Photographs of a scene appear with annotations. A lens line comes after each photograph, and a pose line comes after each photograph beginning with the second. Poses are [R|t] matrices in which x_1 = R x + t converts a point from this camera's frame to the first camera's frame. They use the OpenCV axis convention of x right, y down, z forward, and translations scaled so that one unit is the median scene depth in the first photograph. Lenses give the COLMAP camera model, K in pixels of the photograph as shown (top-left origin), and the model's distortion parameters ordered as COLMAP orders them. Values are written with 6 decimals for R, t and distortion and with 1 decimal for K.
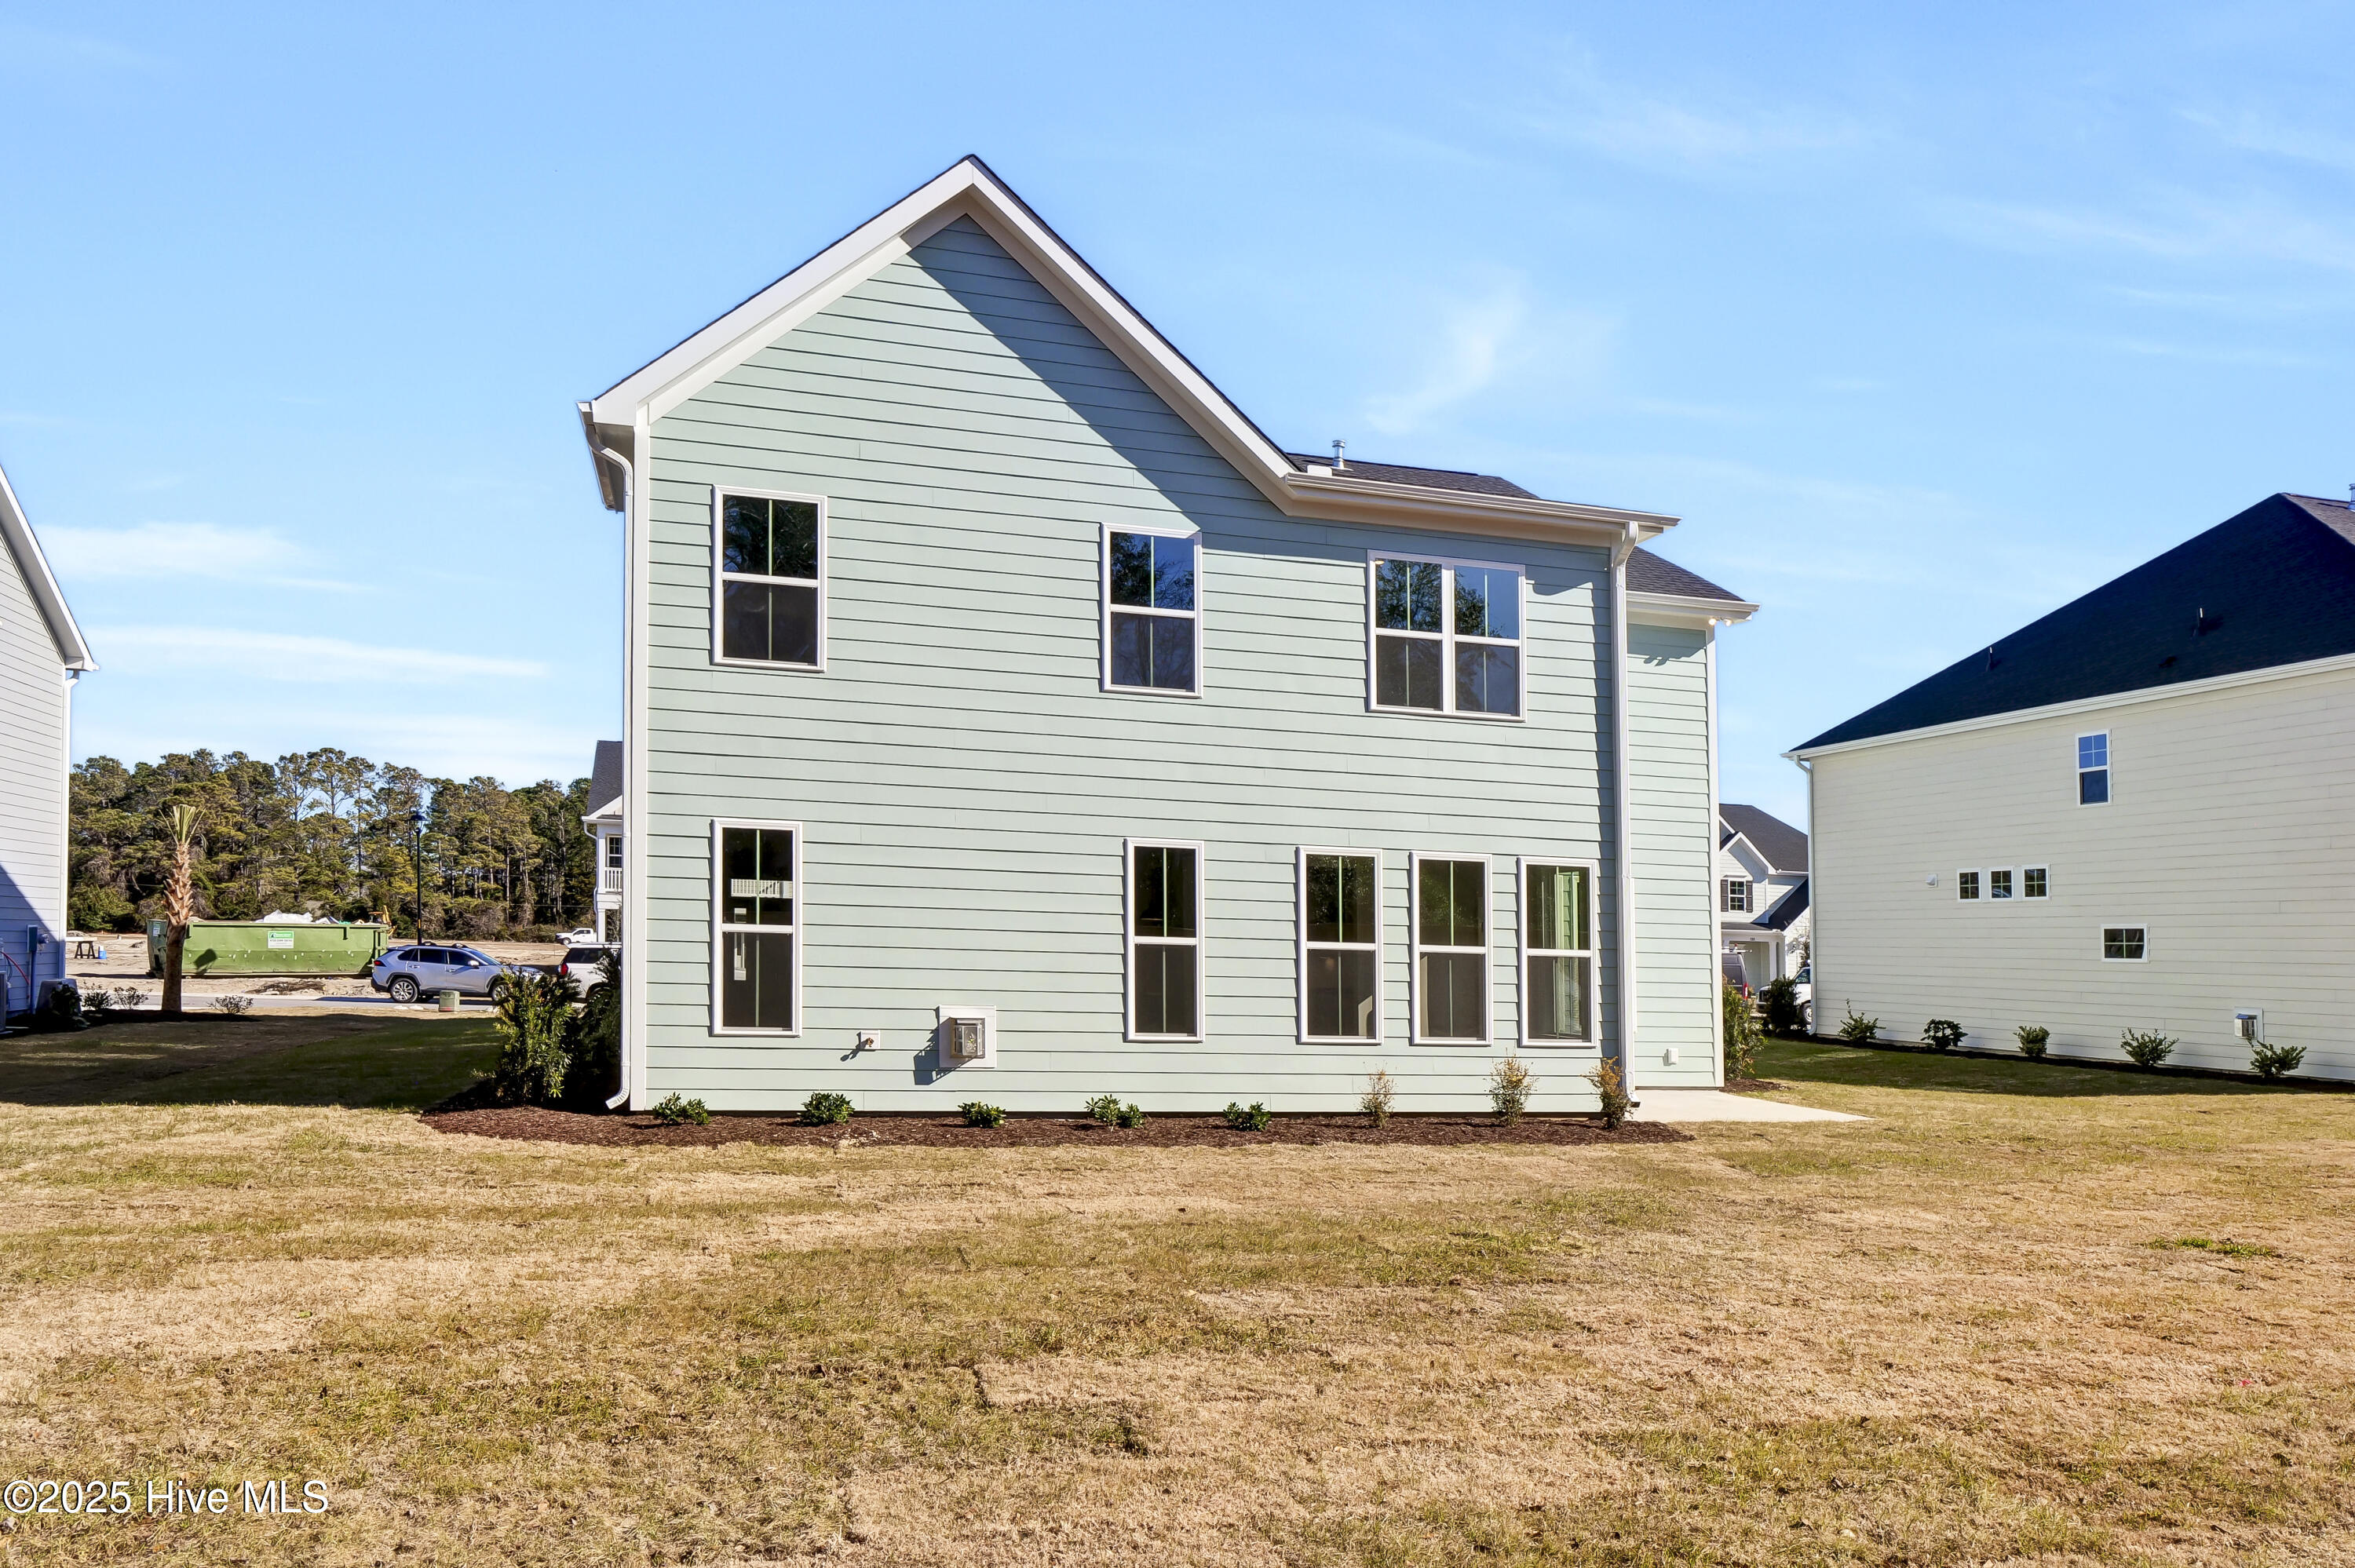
lens RADIAL K [[1487.0, 0, 1175.5], [0, 1487.0, 786.5], [0, 0, 1]] dist [0.002732, -0.004106]
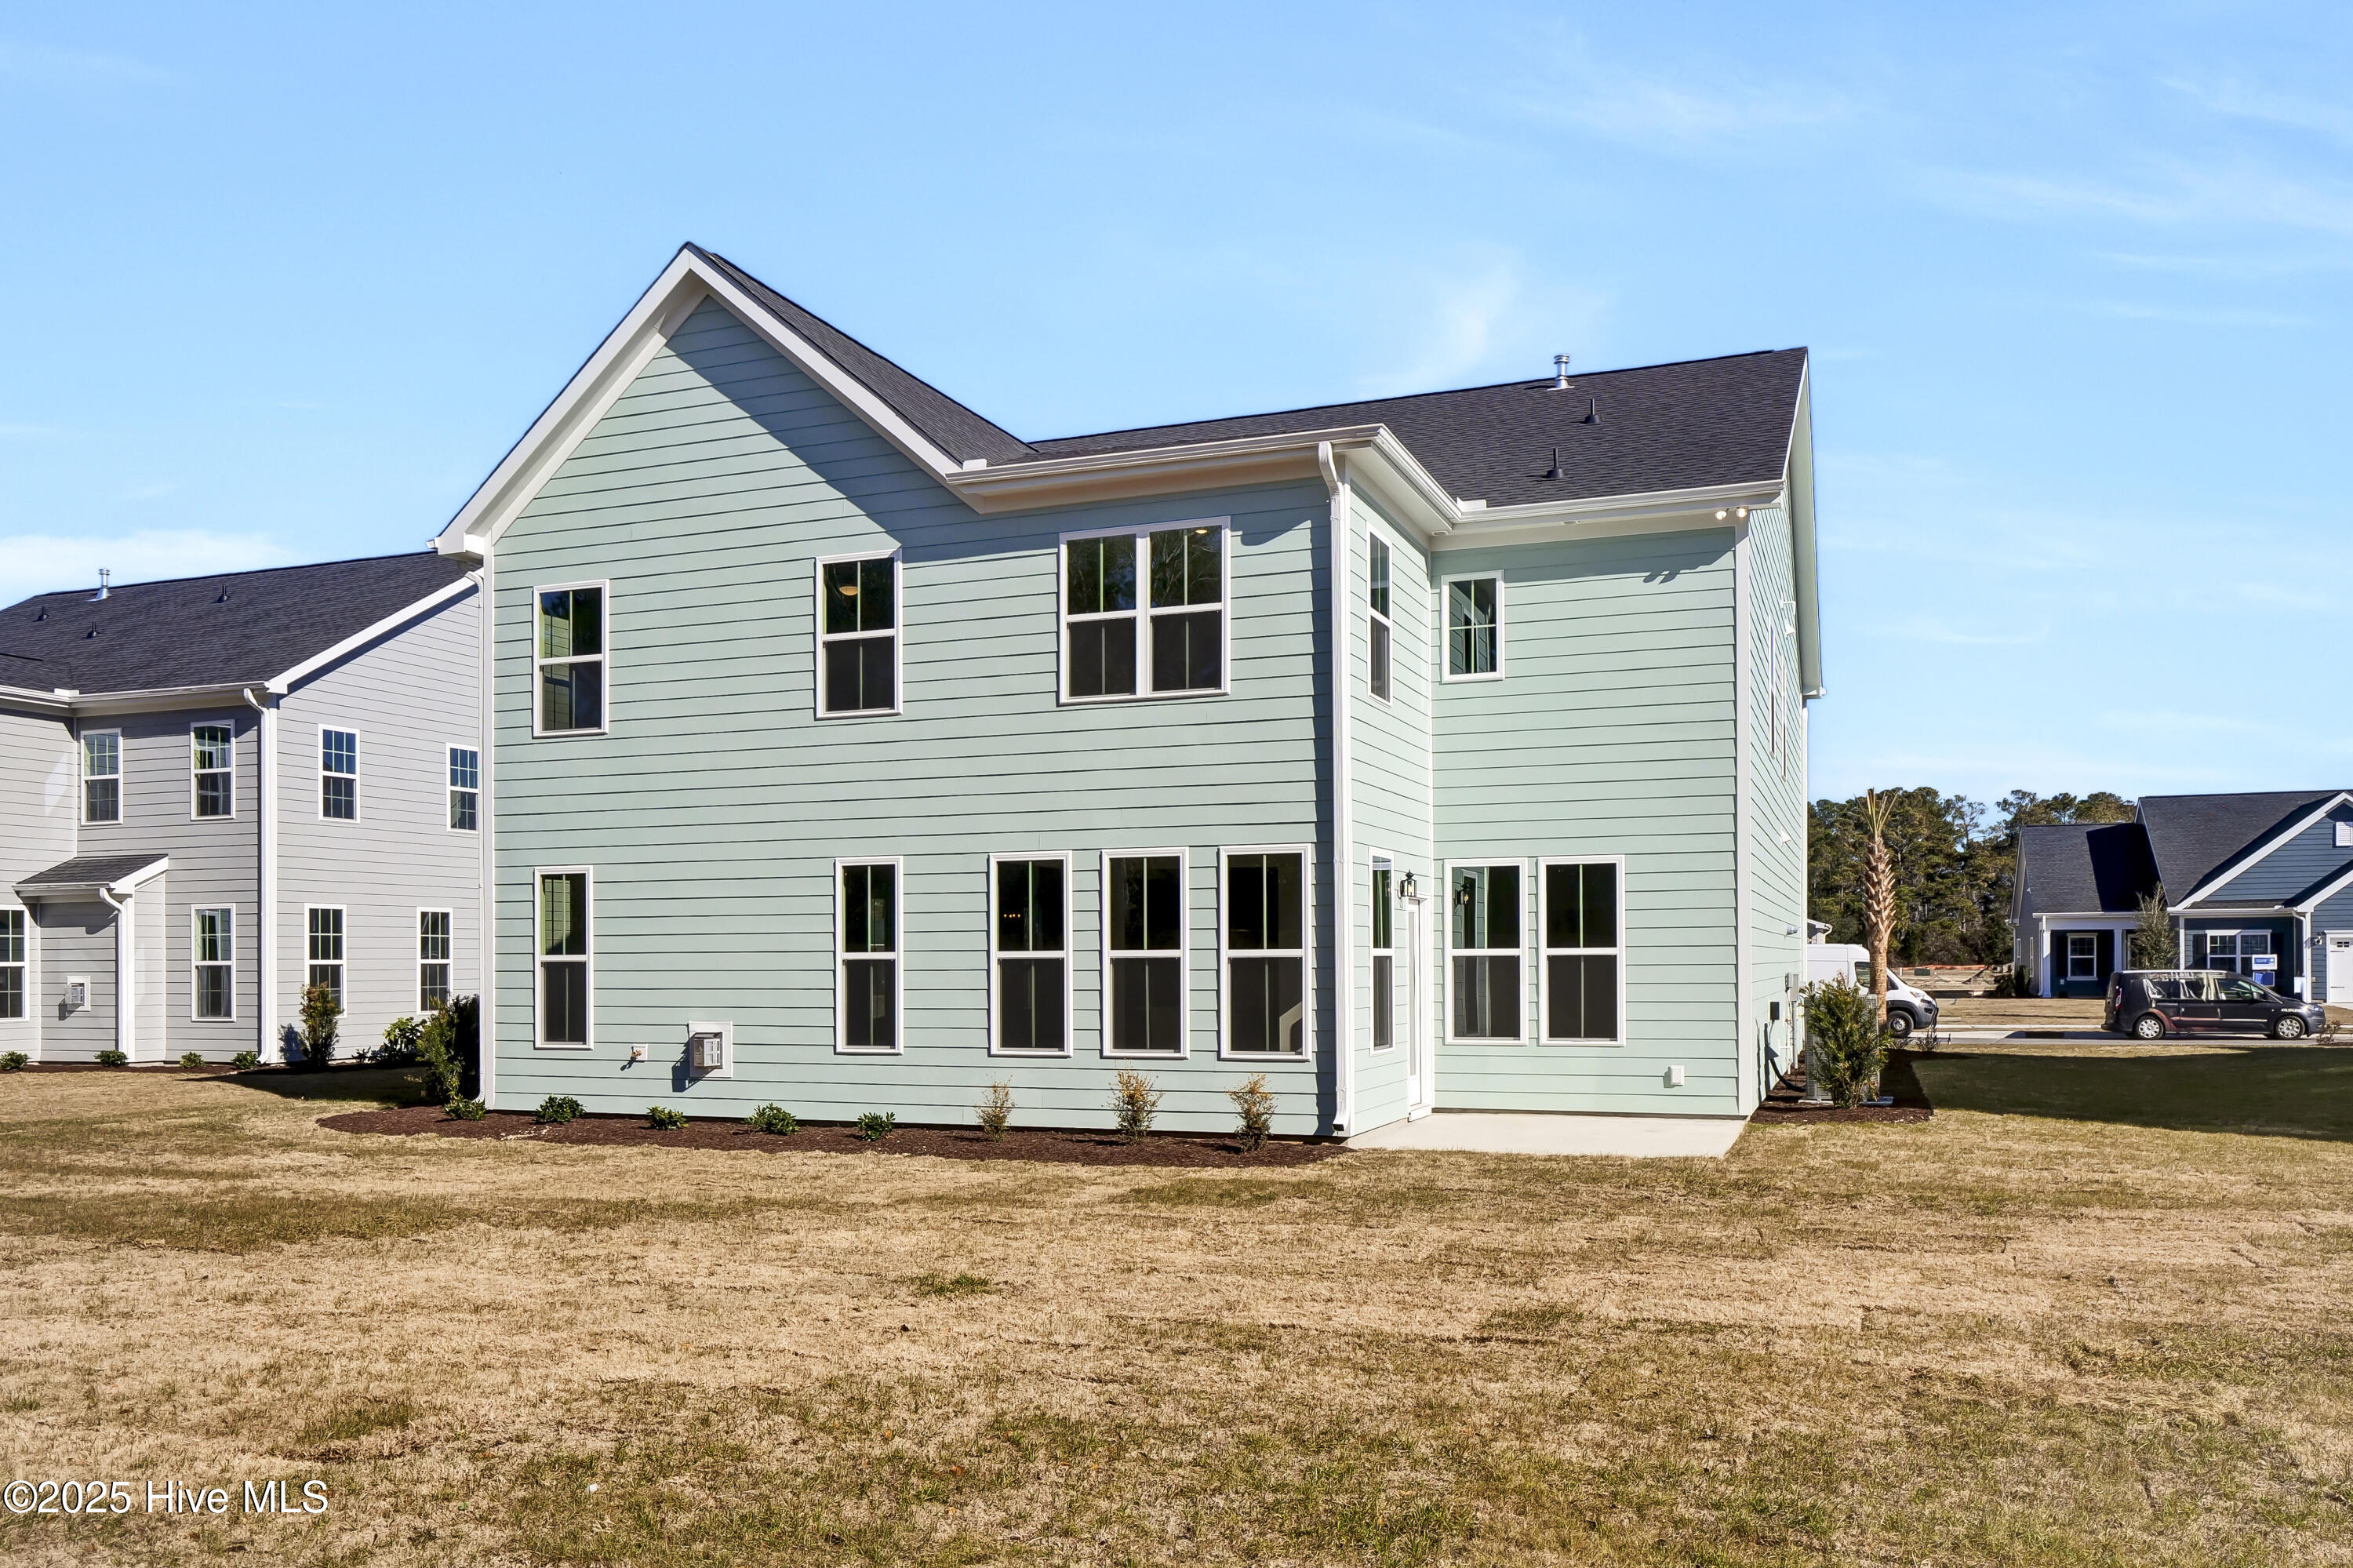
lens RADIAL K [[1601.6, 0, 1164.2], [0, 1601.6, 832.6], [0, 0, 1]] dist [0.002457, -0.000672]
pose [[0.832835, -0.077752, -0.548033, 0.743507], [0.090096, 0.995923, -0.004380, 0.040697], [0.546139, -0.045728, 0.836445, 0.184499]]
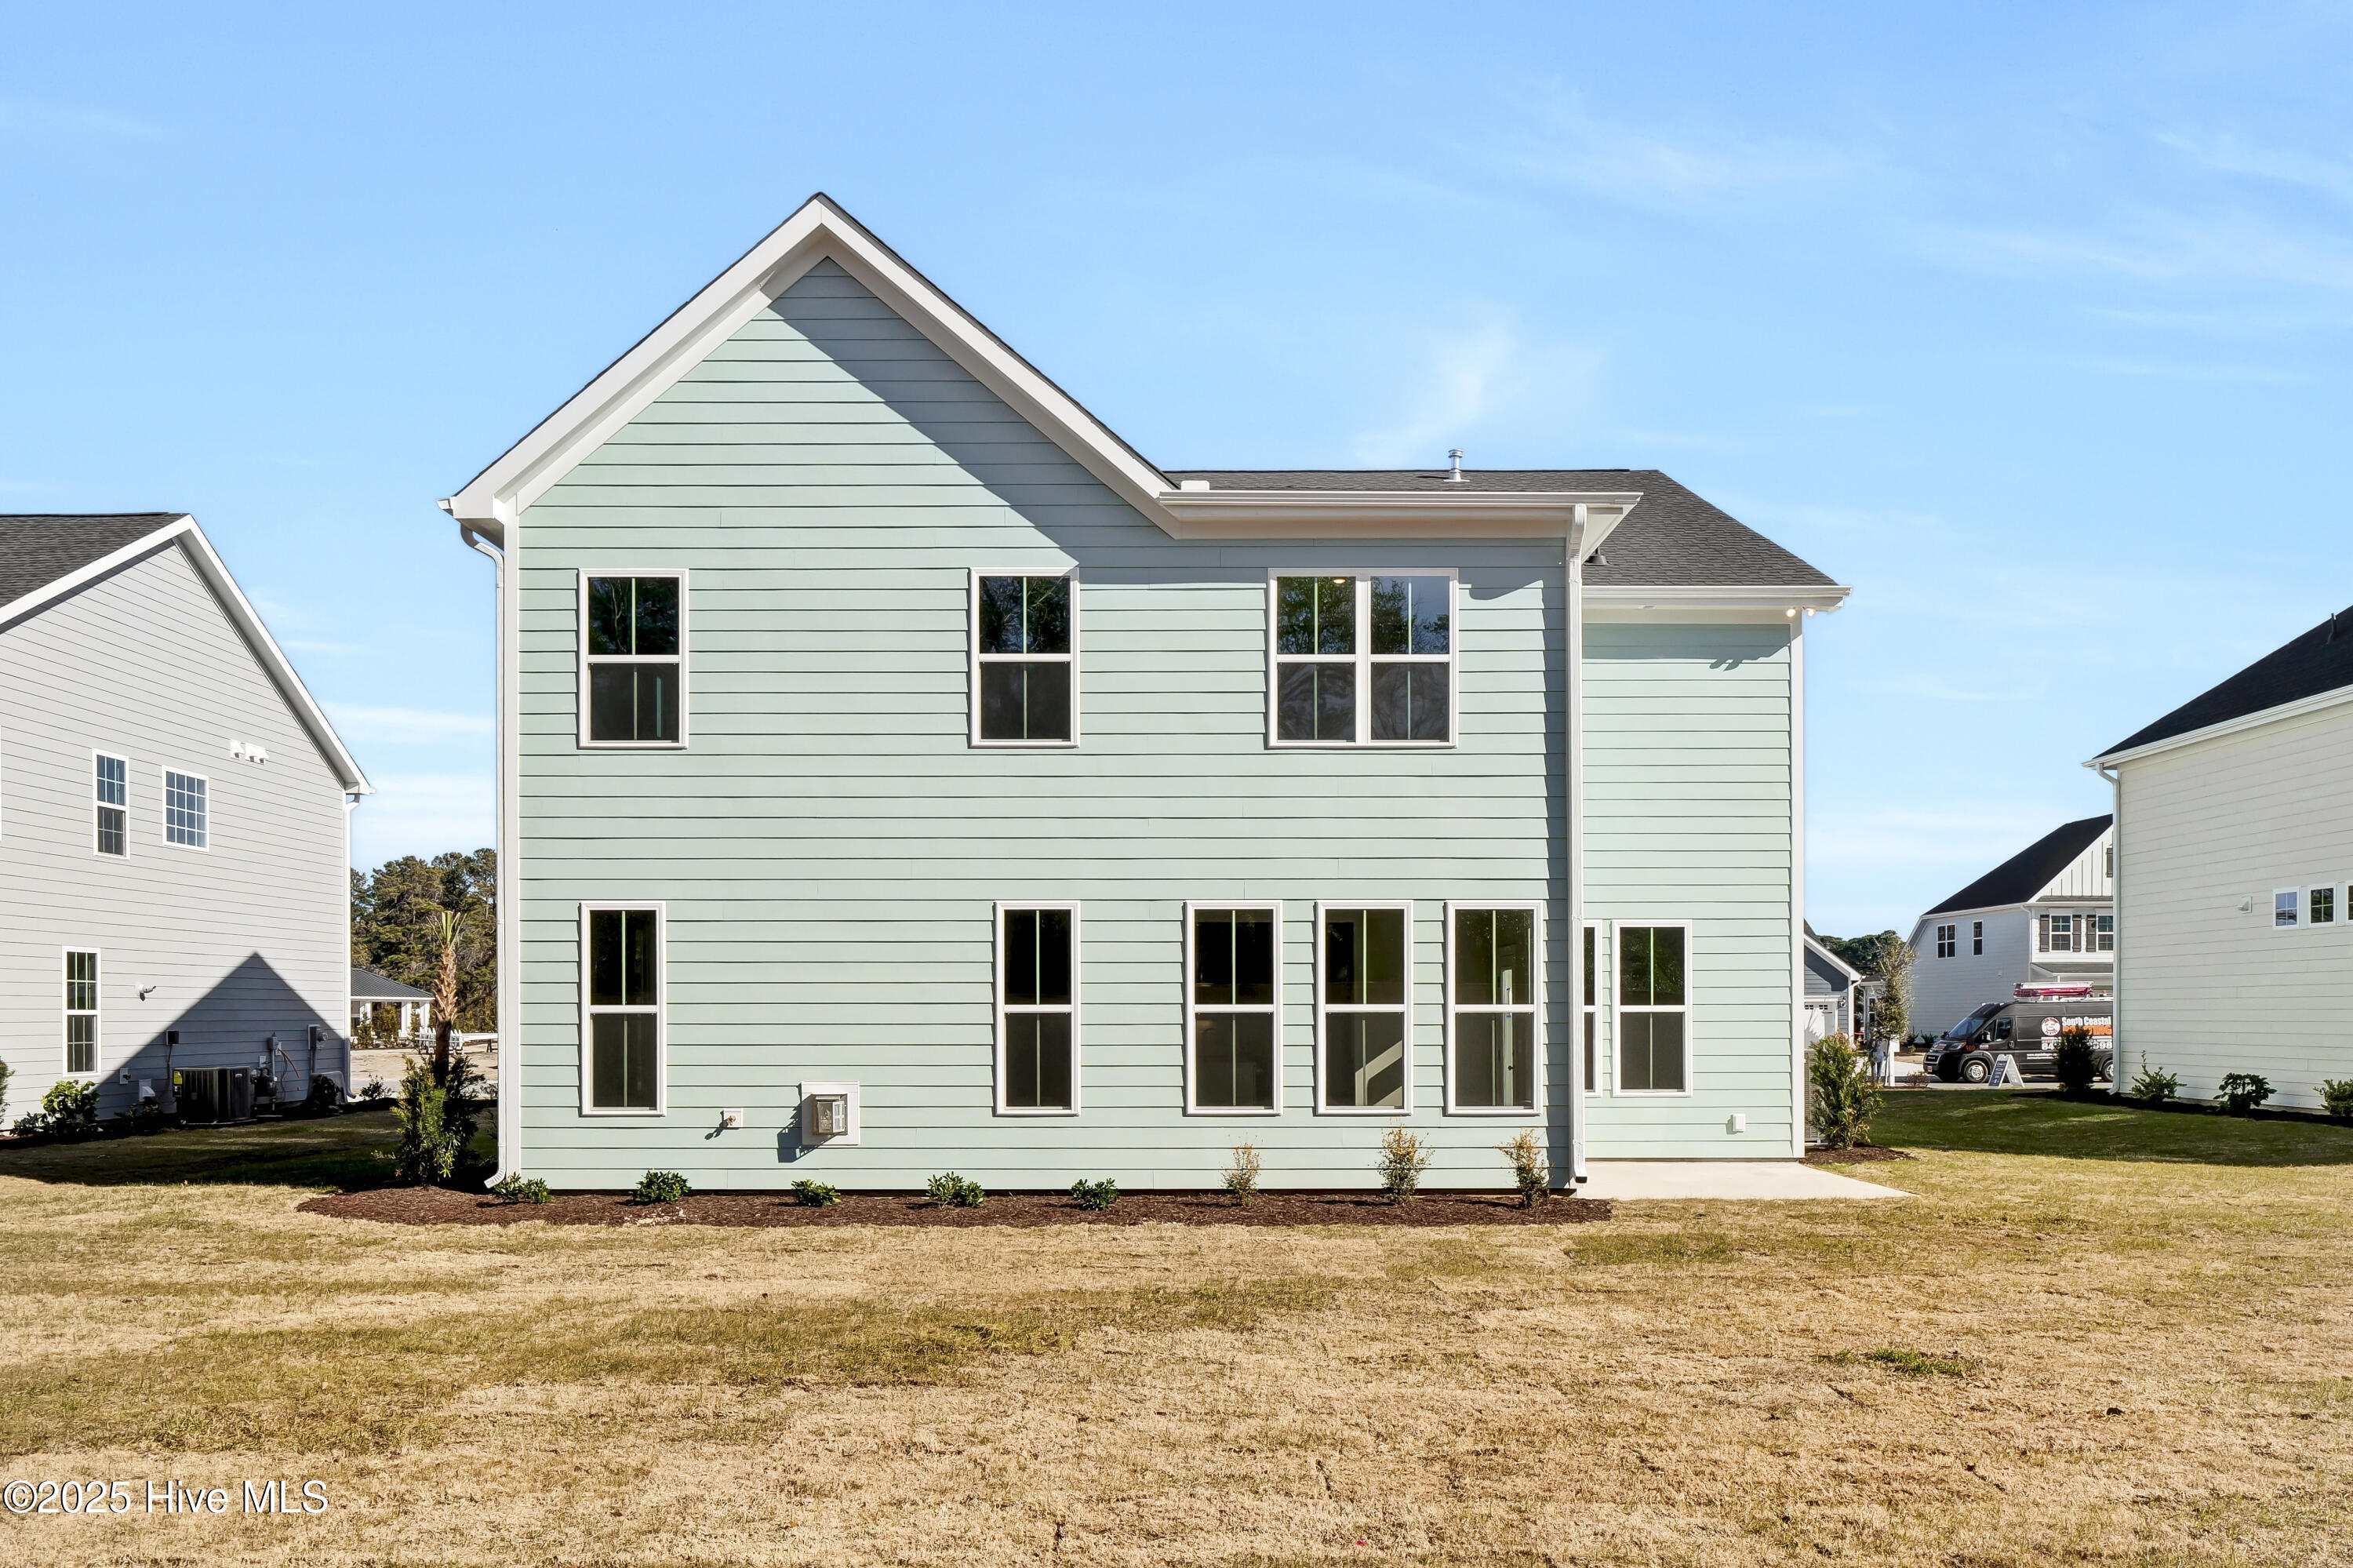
lens RADIAL K [[1535.9, 0, 1188.6], [0, 1535.9, 913.8], [0, 0, 1]] dist [0.000779, -0.002677]
pose [[0.969246, -0.045955, -0.241763, 0.306991], [0.055504, 0.997918, 0.032833, 0.016640], [0.239751, -0.045242, 0.969780, 0.081027]]
